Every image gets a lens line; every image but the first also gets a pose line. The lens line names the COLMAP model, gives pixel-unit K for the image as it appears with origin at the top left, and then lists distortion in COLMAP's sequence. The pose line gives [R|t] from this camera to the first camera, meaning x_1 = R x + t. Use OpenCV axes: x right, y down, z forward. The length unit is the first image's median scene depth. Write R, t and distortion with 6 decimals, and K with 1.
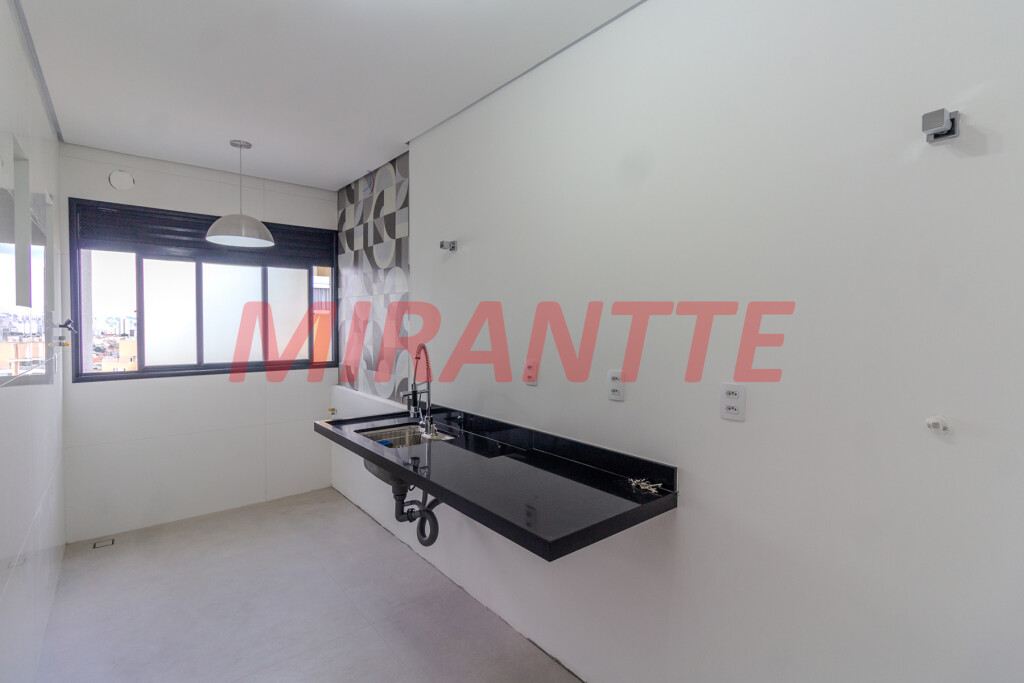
lens RADIAL K [[480.5, 0, 511.5], [0, 480.5, 336.5], [0, 0, 1]] dist [-0.006471, -0.000201]
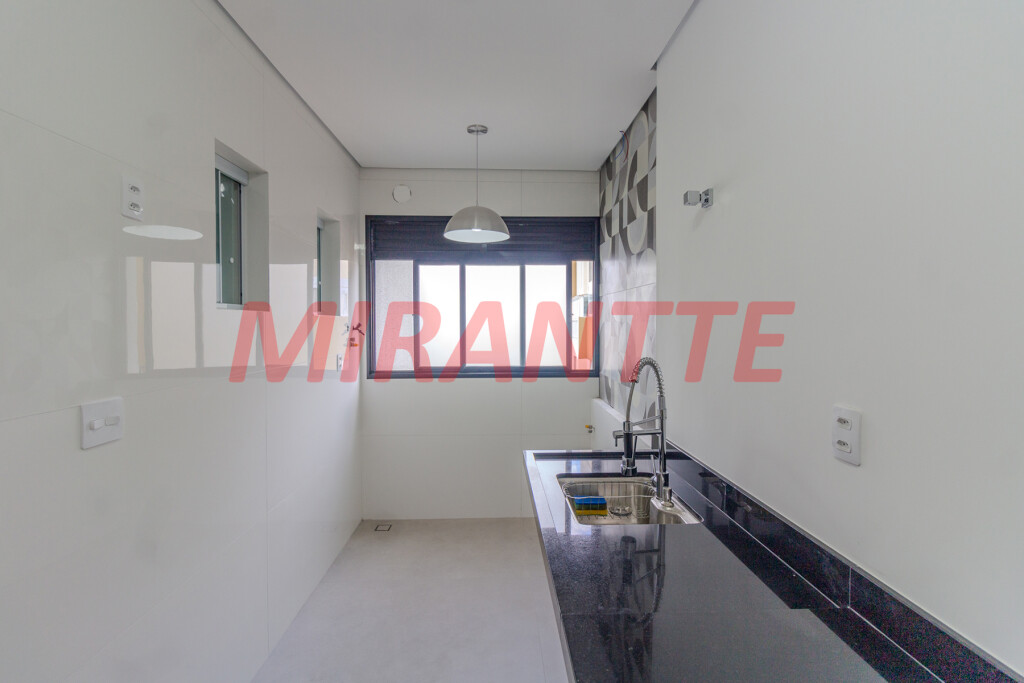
lens RADIAL K [[480.5, 0, 512.4], [0, 480.5, 336.3], [0, 0, 1]] dist [-0.006471, -0.000201]
pose [[0.794619, 0.010798, -0.607012, 0.039705], [-0.014255, 0.999898, -0.000874, -0.006945], [0.606941, 0.009348, 0.794692, 0.273315]]
